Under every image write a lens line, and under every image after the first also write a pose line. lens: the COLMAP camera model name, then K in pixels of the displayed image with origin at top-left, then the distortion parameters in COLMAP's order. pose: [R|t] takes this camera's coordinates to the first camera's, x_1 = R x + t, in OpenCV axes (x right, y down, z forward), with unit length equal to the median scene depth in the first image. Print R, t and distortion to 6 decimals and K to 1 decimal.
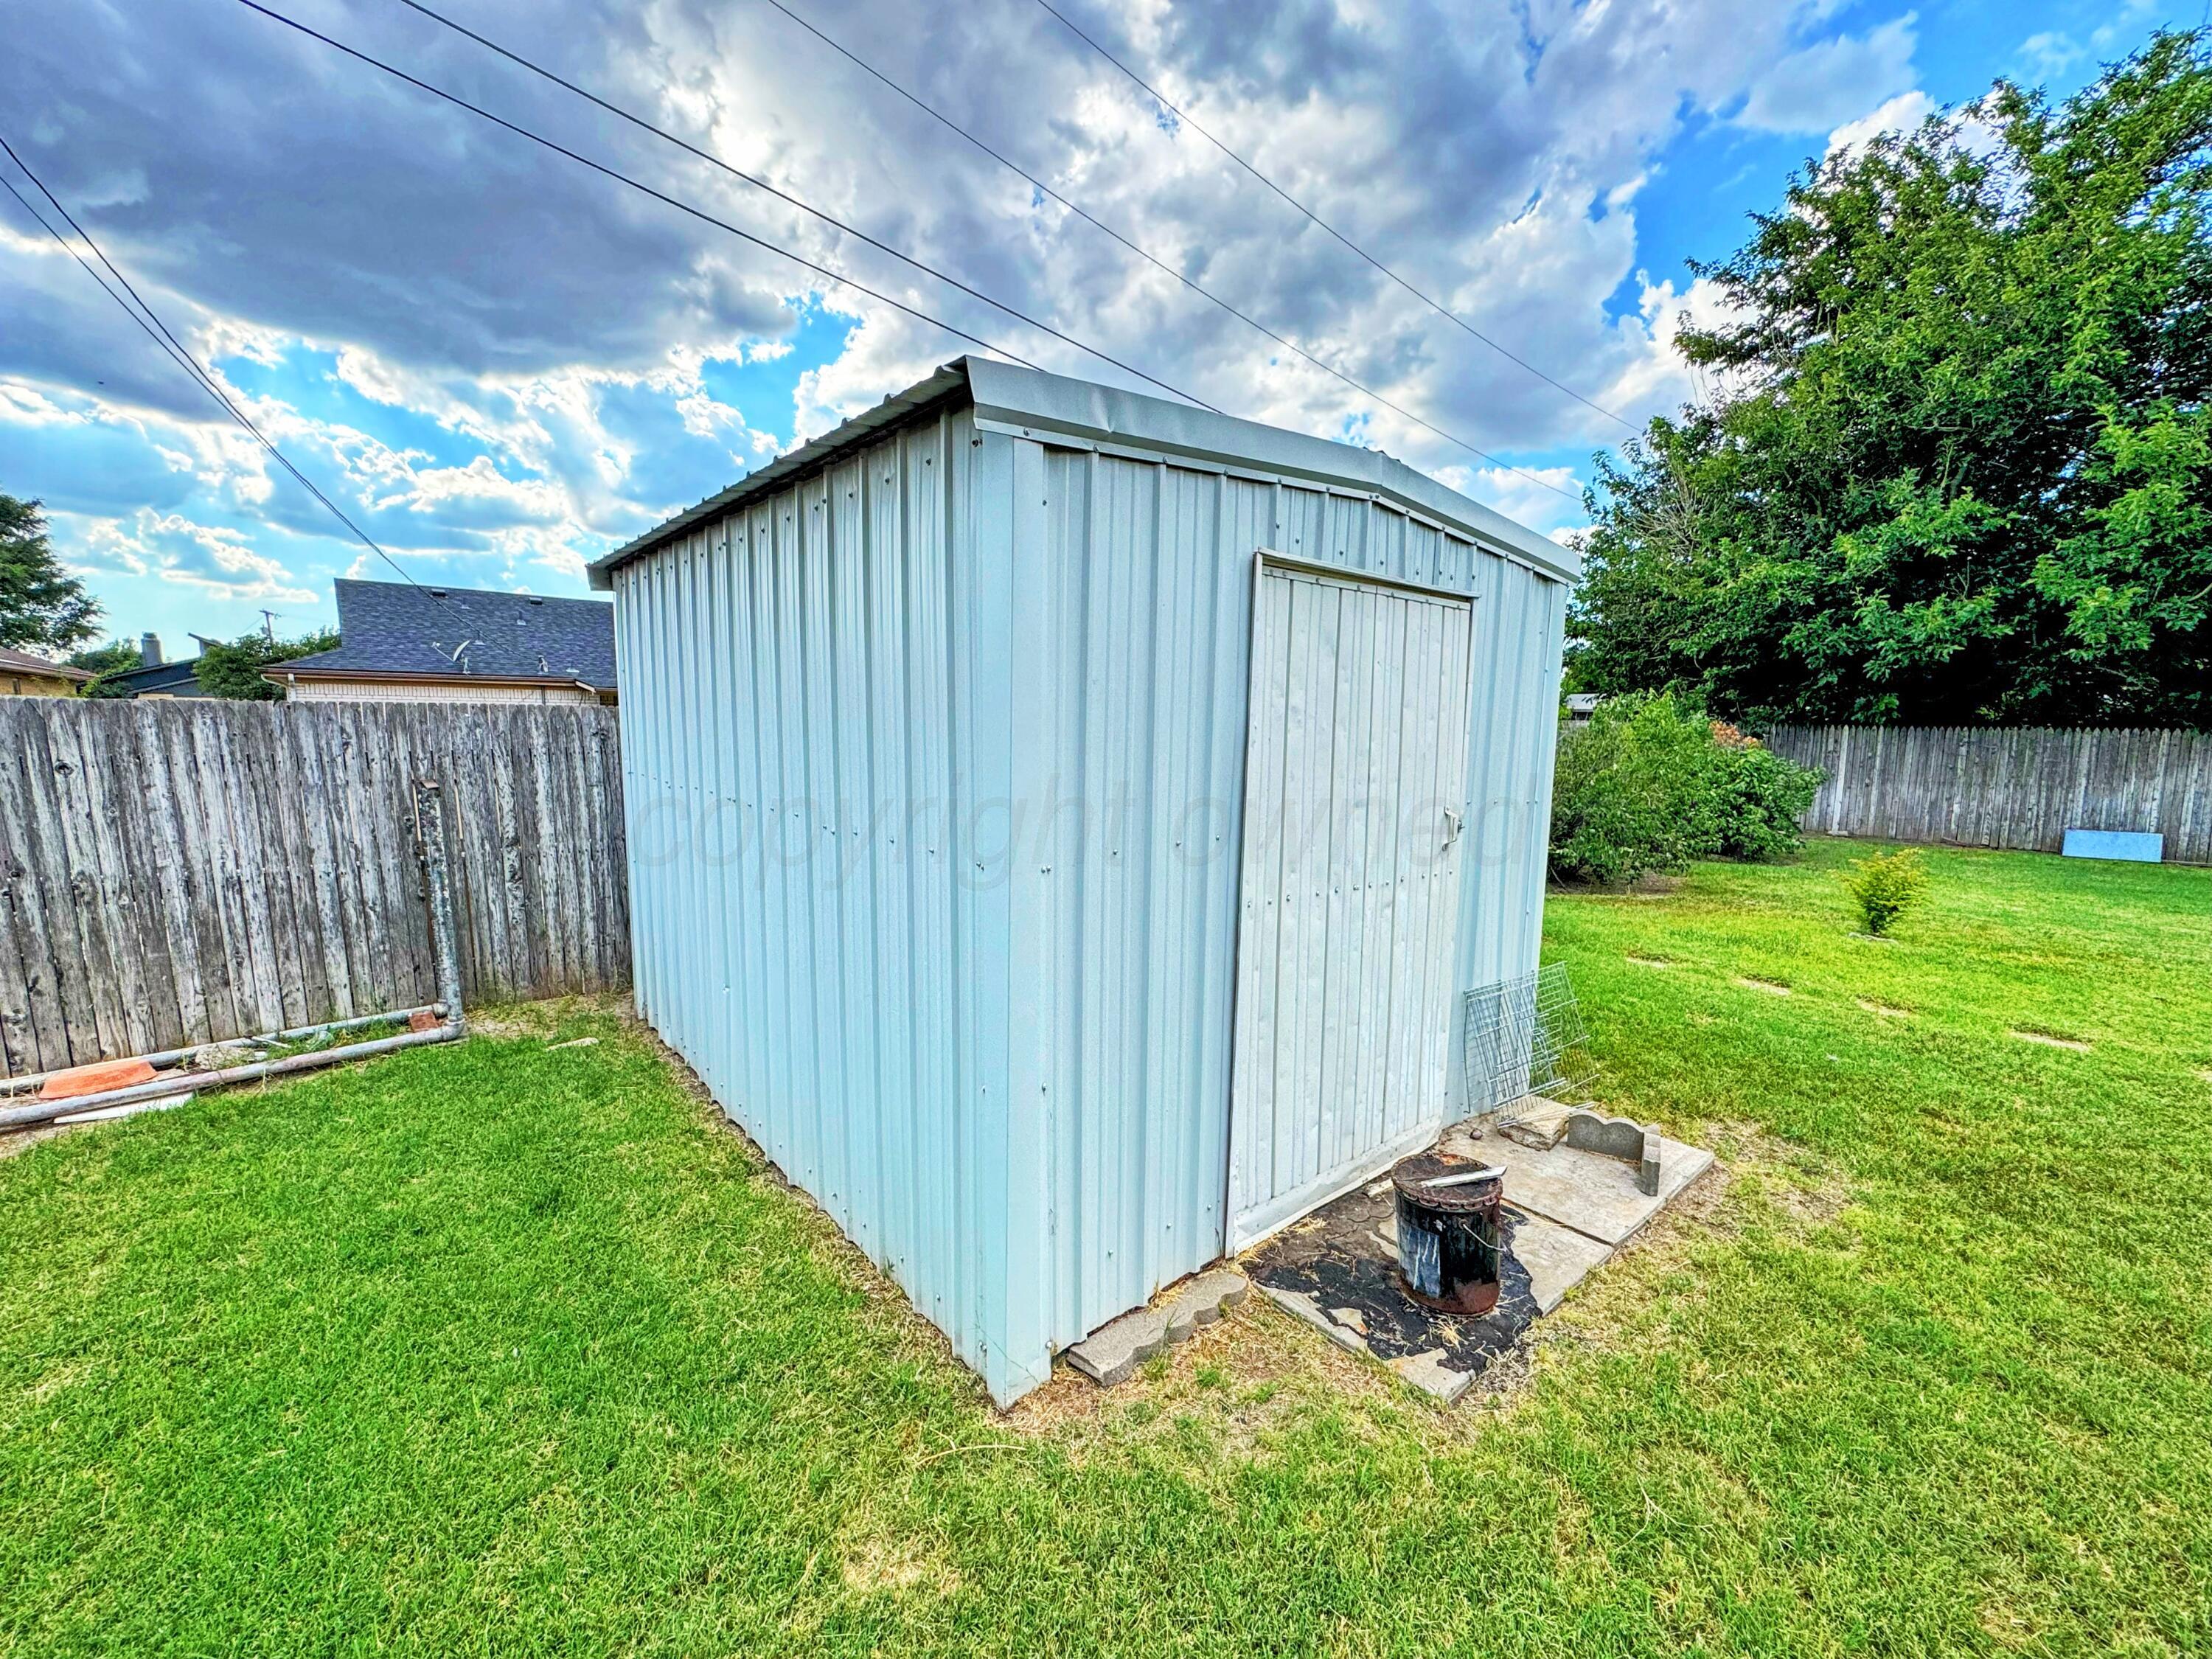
lens RADIAL K [[881.2, 0, 1106.0], [0, 881.2, 829.5], [0, 0, 1]] dist [0.000030, 0.000017]
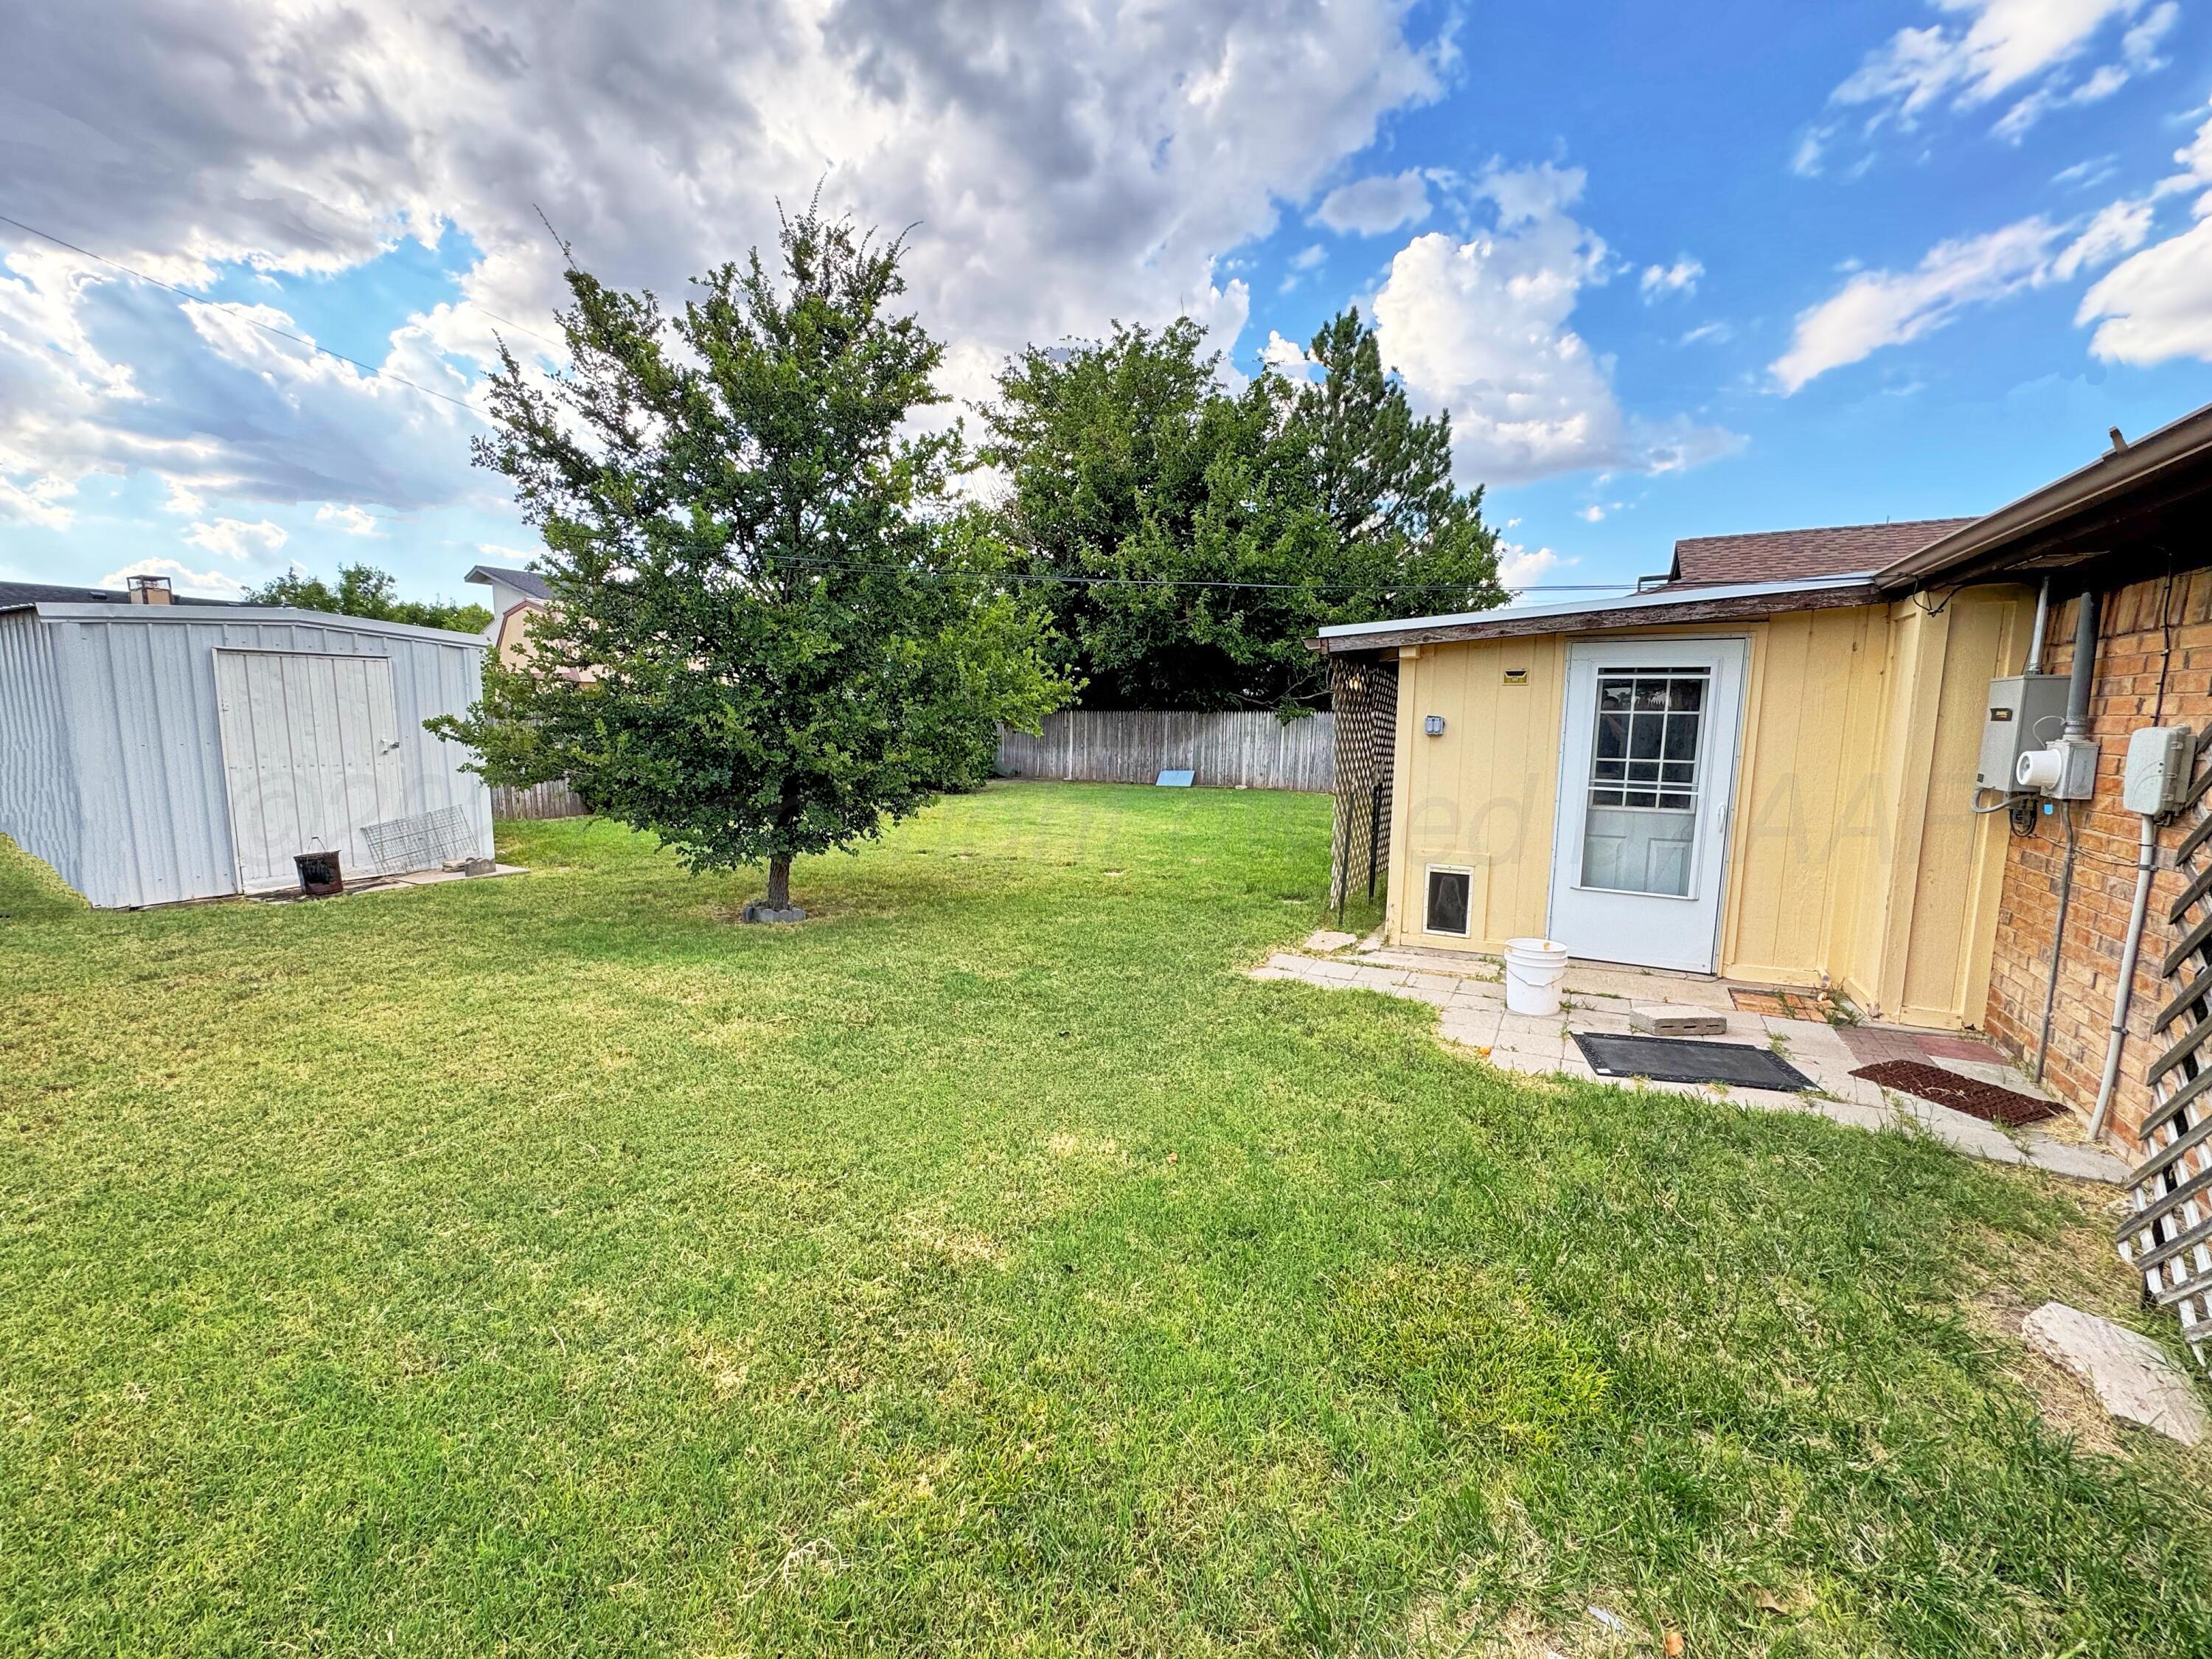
lens RADIAL K [[881.2, 0, 1106.0], [0, 881.2, 829.5], [0, 0, 1]] dist [0.000030, 0.000017]
pose [[0.947280, -0.052421, 0.316089, 0.465401], [0.052448, 0.998588, 0.008427, 0.101210], [-0.316084, 0.008595, 0.948692, -0.641160]]
